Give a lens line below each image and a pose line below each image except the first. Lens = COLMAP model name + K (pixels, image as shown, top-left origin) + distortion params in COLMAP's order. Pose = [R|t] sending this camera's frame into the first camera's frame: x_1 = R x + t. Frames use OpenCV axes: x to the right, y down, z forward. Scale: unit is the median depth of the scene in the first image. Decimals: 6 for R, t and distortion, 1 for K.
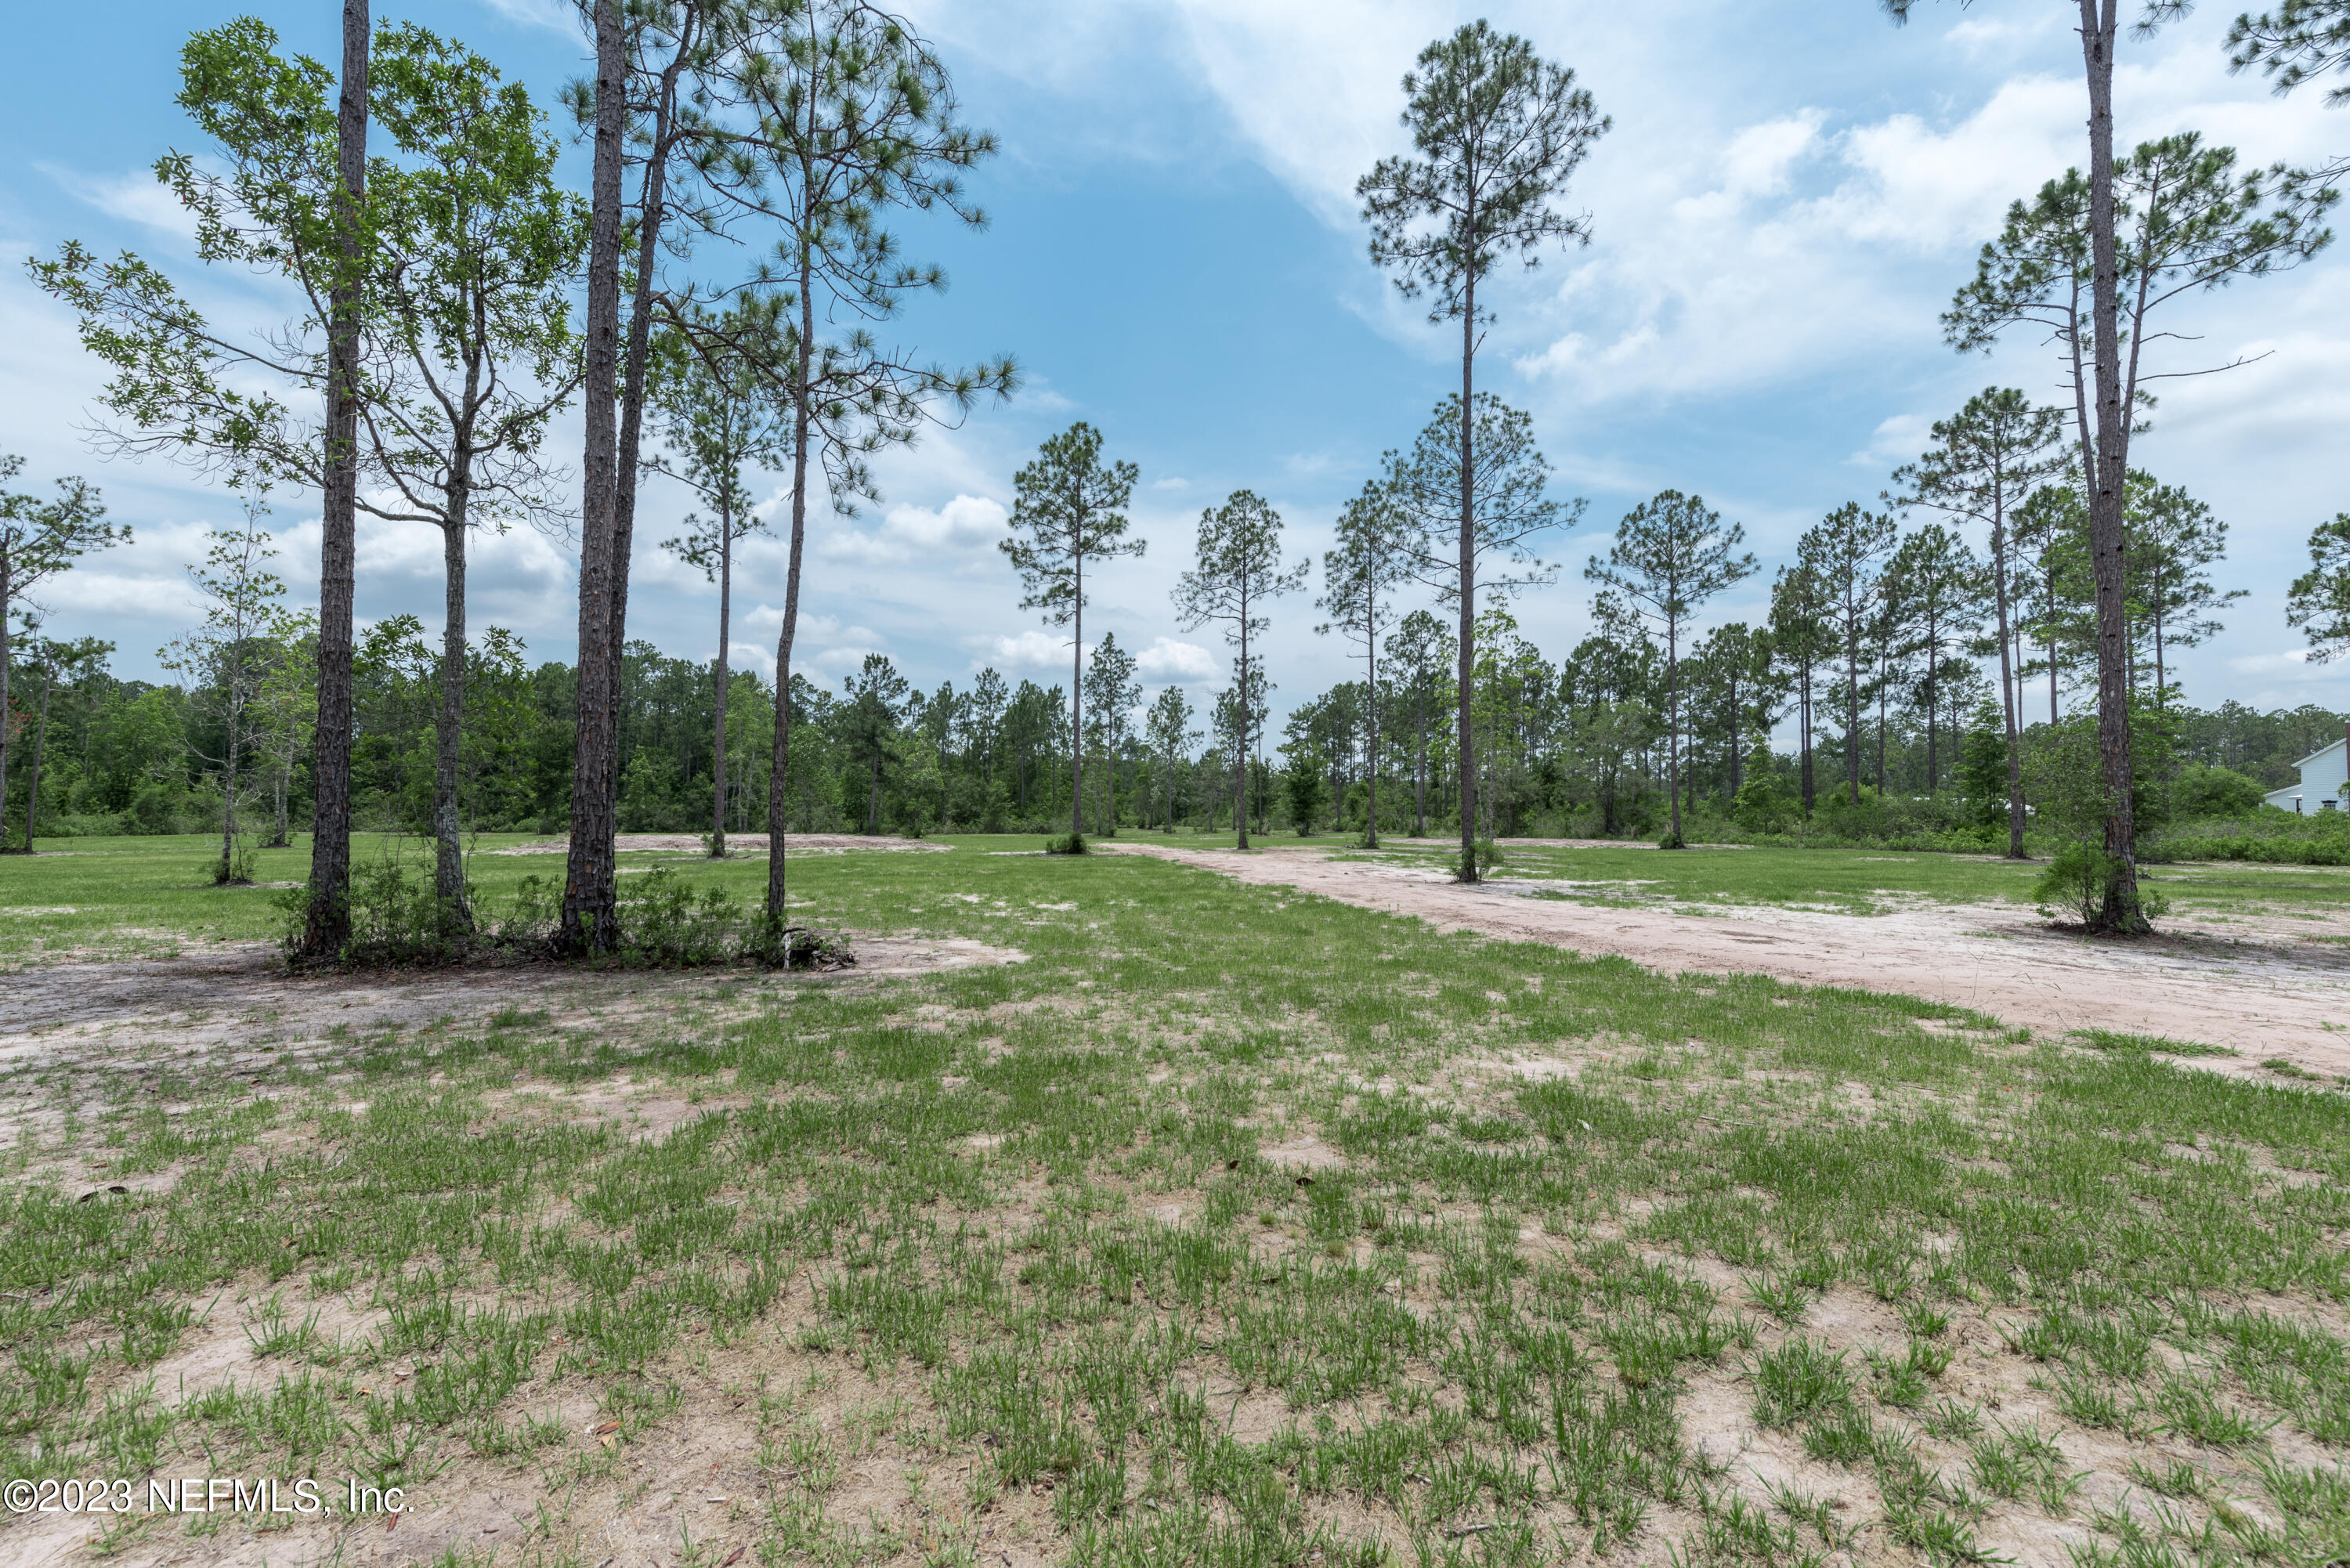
lens RADIAL K [[1026.2, 0, 1175.0], [0, 1026.2, 784.0], [0, 0, 1]] dist [0.000108, 0.000047]
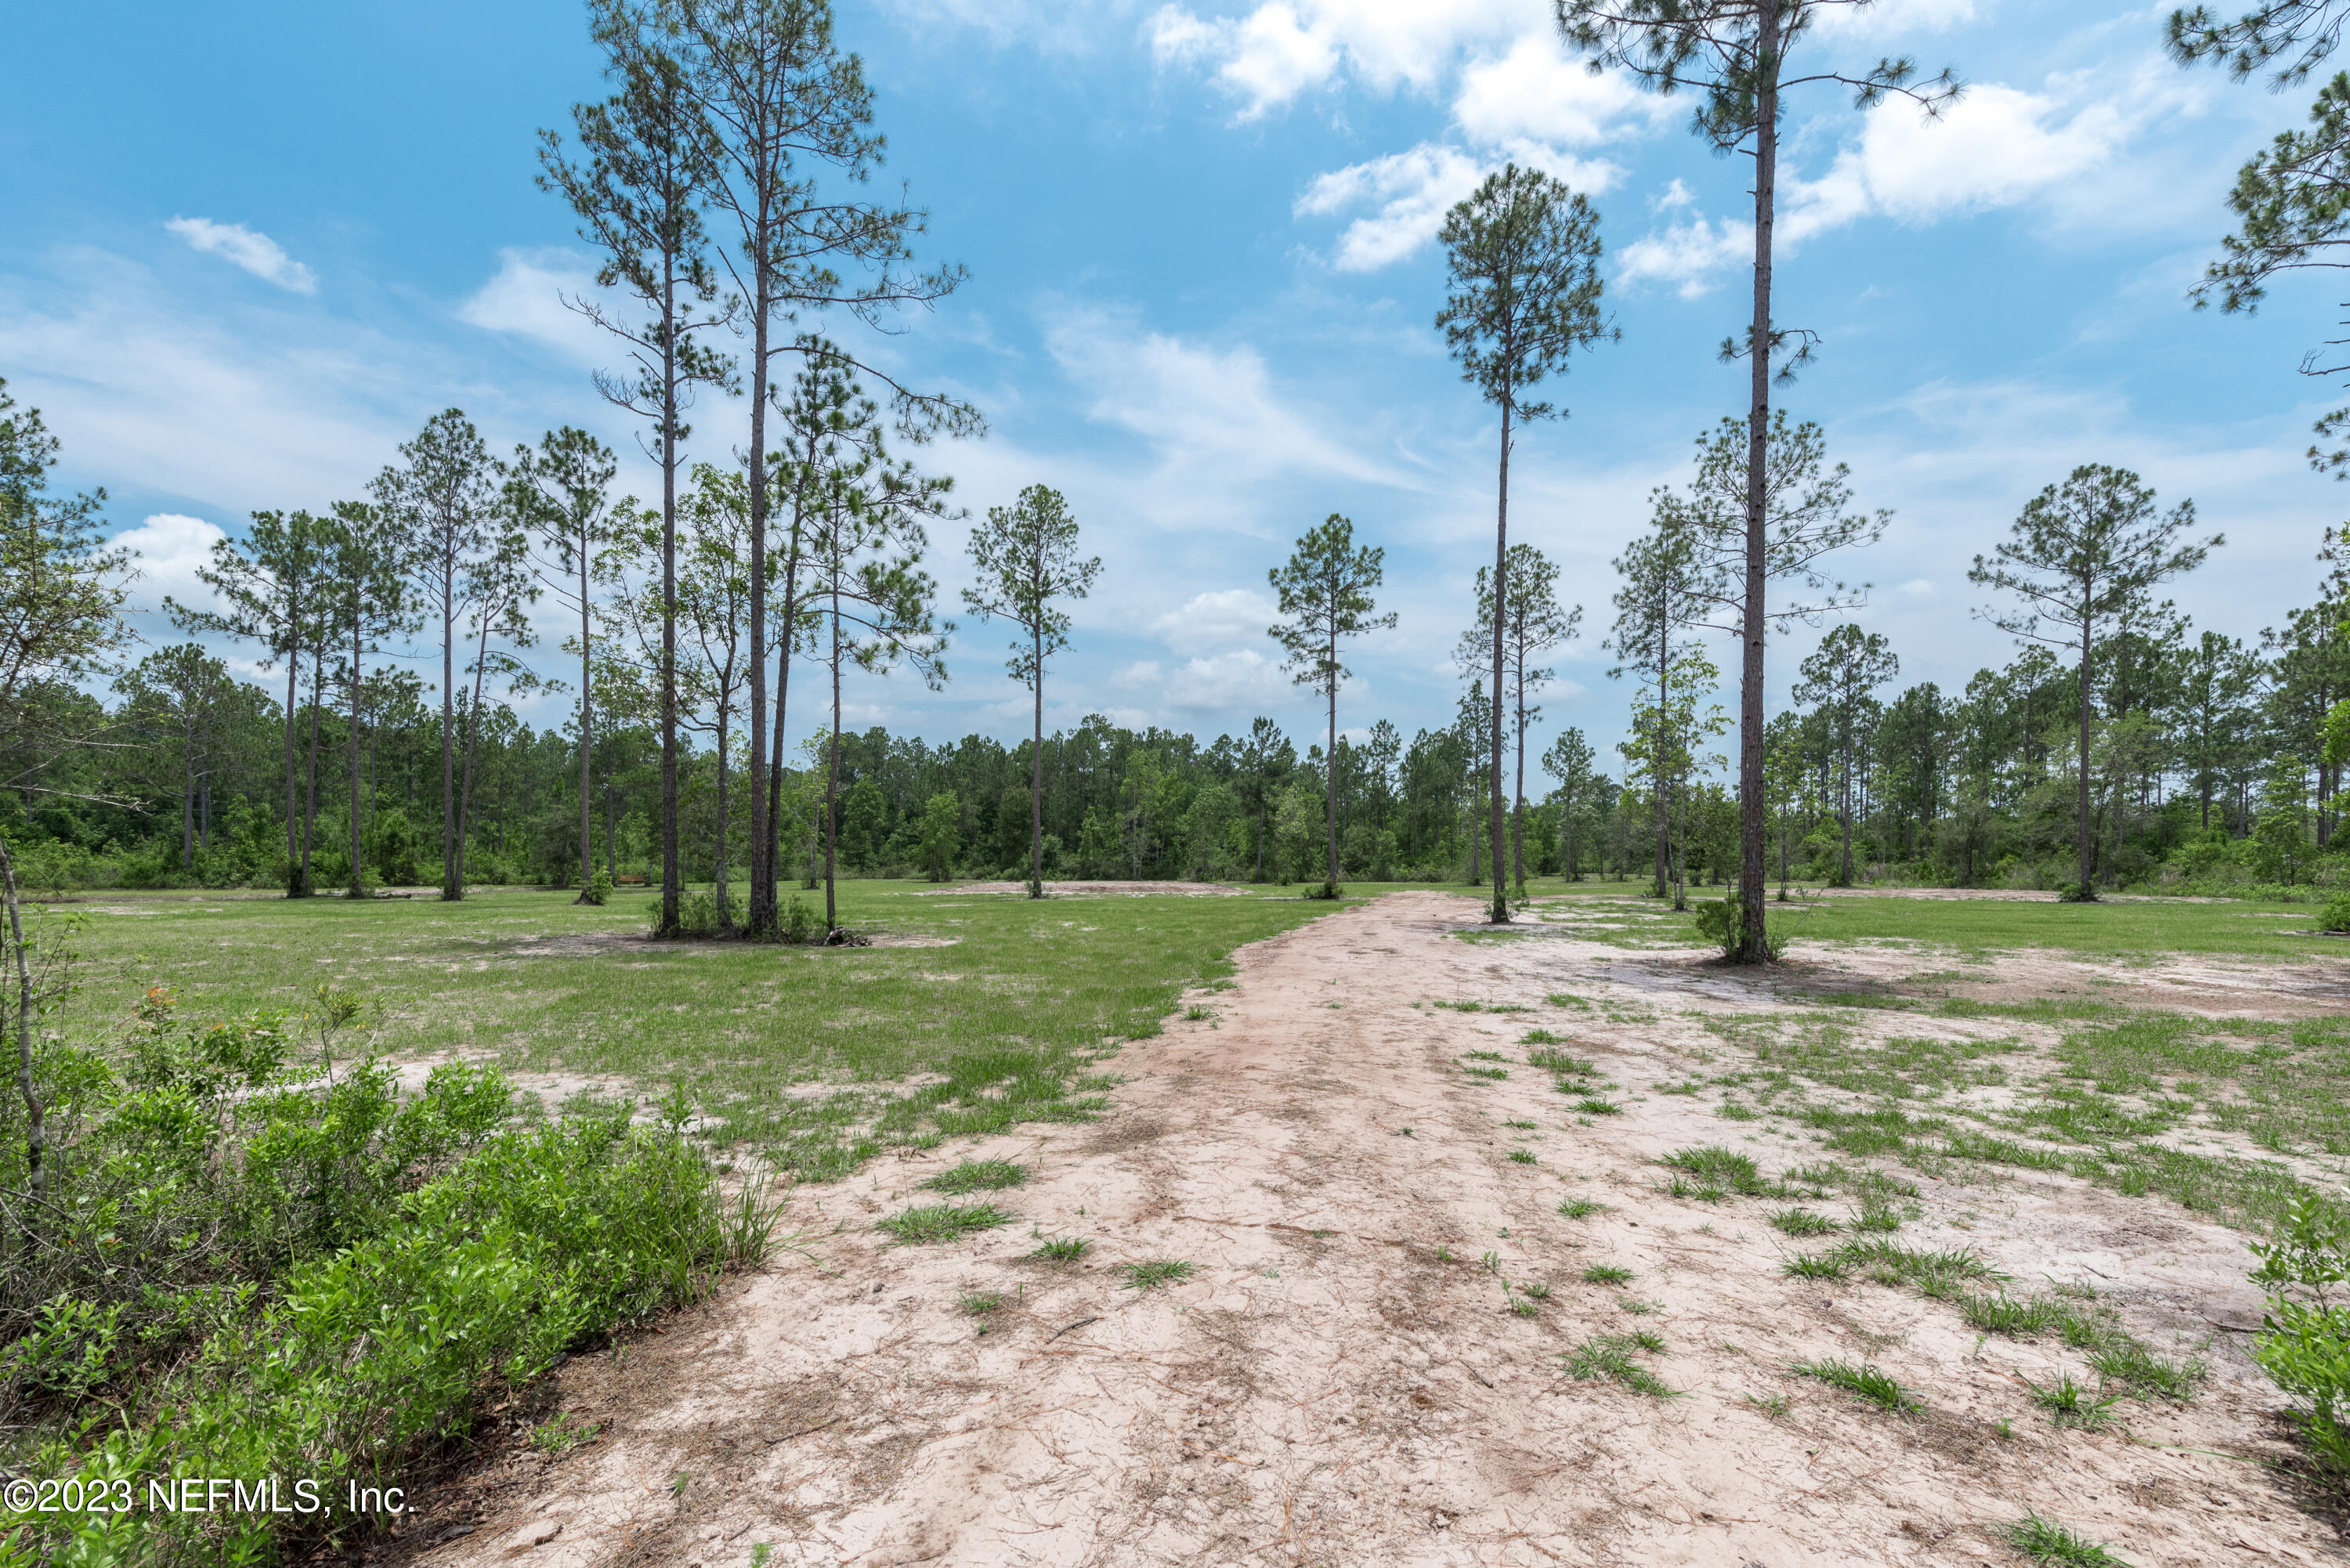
lens RADIAL K [[1062.5, 0, 1172.2], [0, 1062.5, 857.7], [0, 0, 1]] dist [0.000030, 0.000138]
pose [[0.890352, -0.007520, -0.455210, 0.268967], [0.019737, 0.999561, 0.022090, -0.006966], [0.454844, -0.028652, 0.890110, -0.118617]]
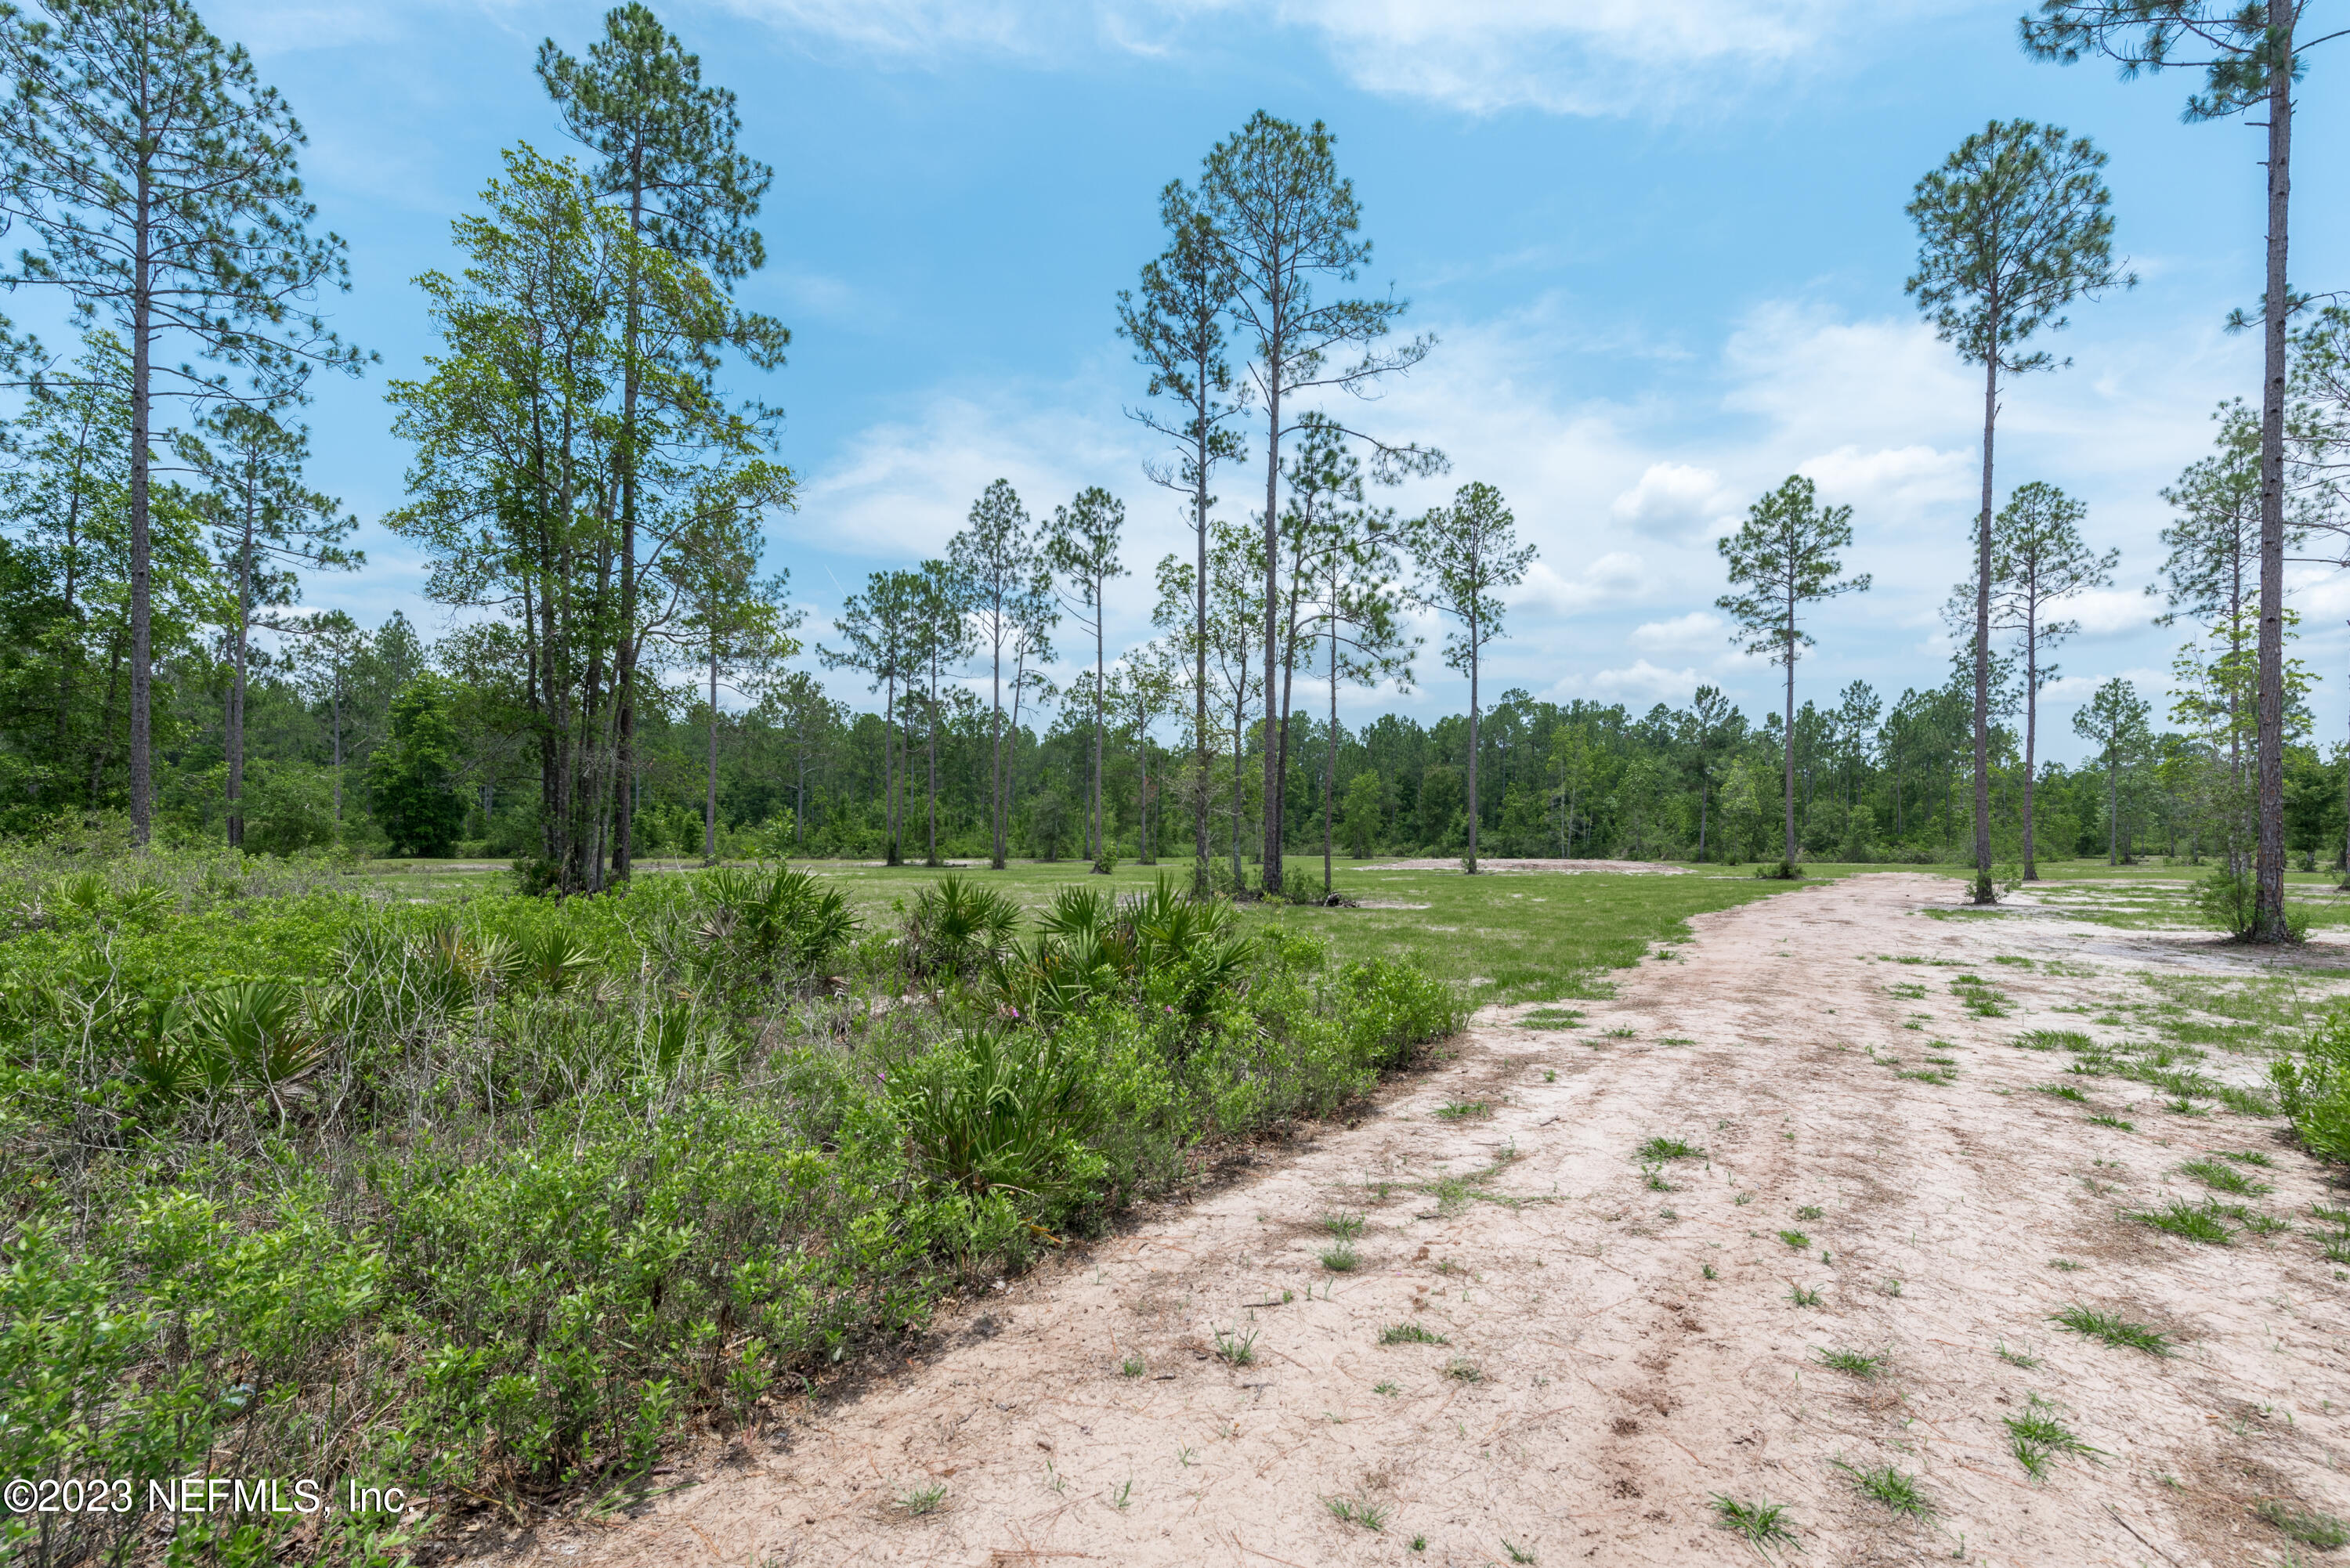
lens RADIAL K [[1093.5, 0, 1178.7], [0, 1093.5, 834.7], [0, 0, 1]] dist [0.011628, -0.013851]
pose [[0.671247, -0.006940, -0.741201, 0.313400], [0.025152, 0.999594, 0.013419, -0.010415], [0.740807, -0.027650, 0.671149, -0.240805]]
